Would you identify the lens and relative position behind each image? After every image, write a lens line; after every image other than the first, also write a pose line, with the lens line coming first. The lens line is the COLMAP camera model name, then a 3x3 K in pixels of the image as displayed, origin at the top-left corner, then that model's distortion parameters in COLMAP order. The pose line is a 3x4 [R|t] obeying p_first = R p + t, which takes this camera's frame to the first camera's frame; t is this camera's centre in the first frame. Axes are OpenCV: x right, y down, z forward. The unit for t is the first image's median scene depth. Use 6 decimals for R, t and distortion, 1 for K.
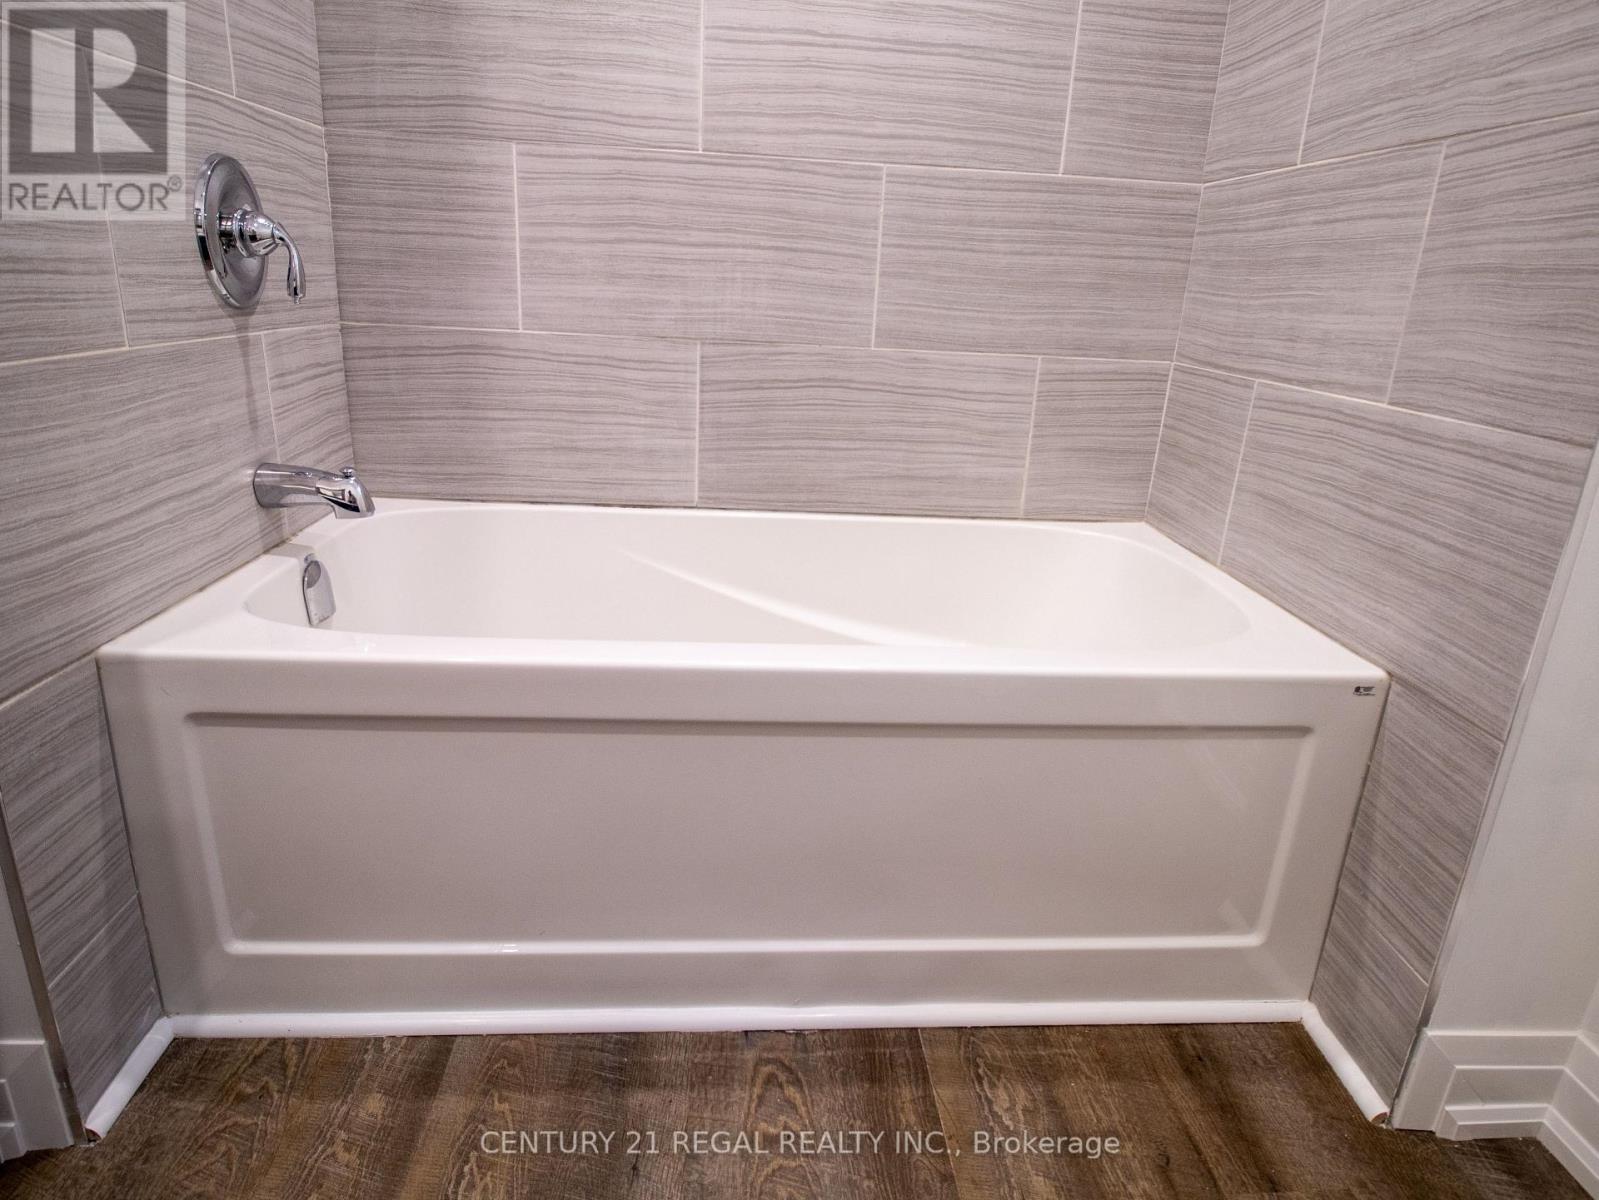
lens RADIAL K [[978.8, 0, 800.5], [0, 978.8, 603.4], [0, 0, 1]] dist [-0.002799, -0.009146]
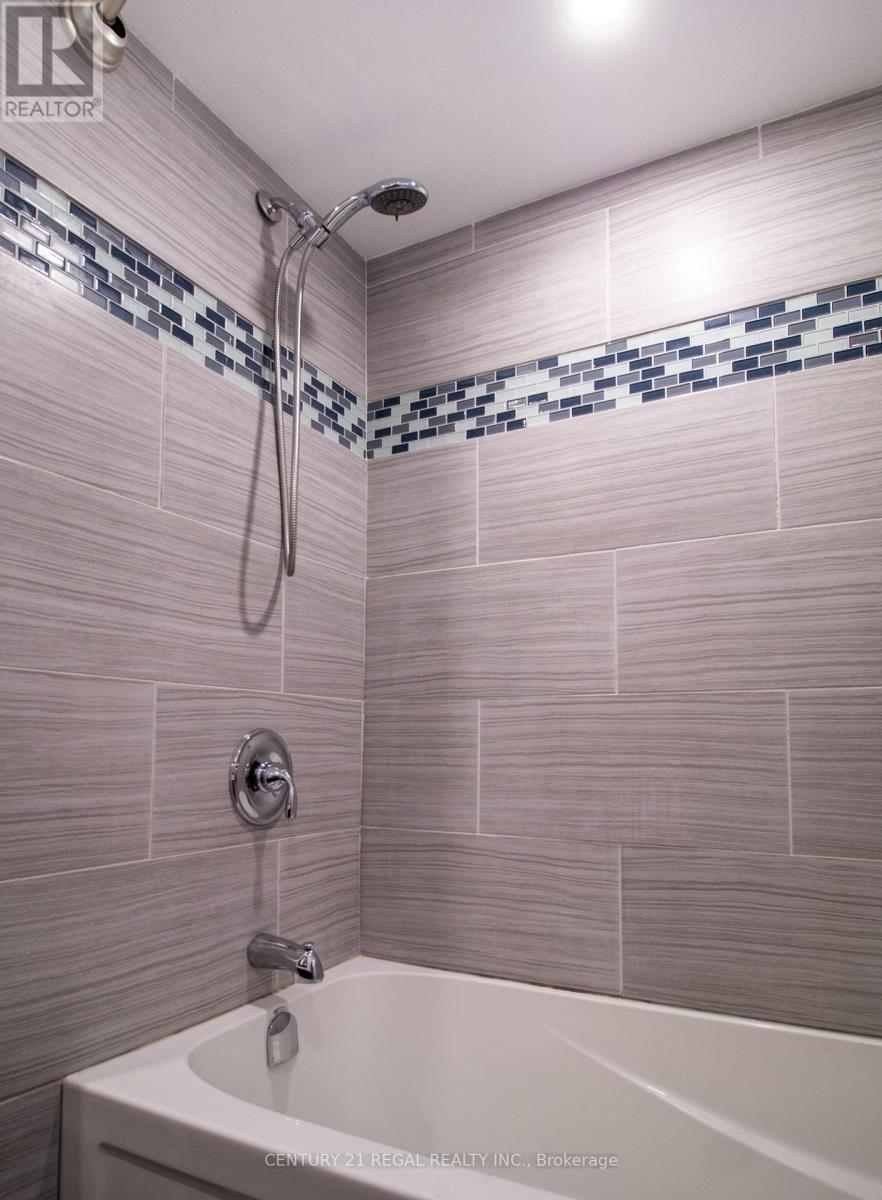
lens RADIAL K [[735.9, 0, 474.5], [0, 735.9, 684.6], [0, 0, 1]] dist [-0.006415, -0.015598]
pose [[0.842741, -0.082528, -0.531956, 0.245611], [-0.137689, 0.922263, -0.361211, -0.115341], [0.520413, 0.377652, 0.765865, 0.195709]]
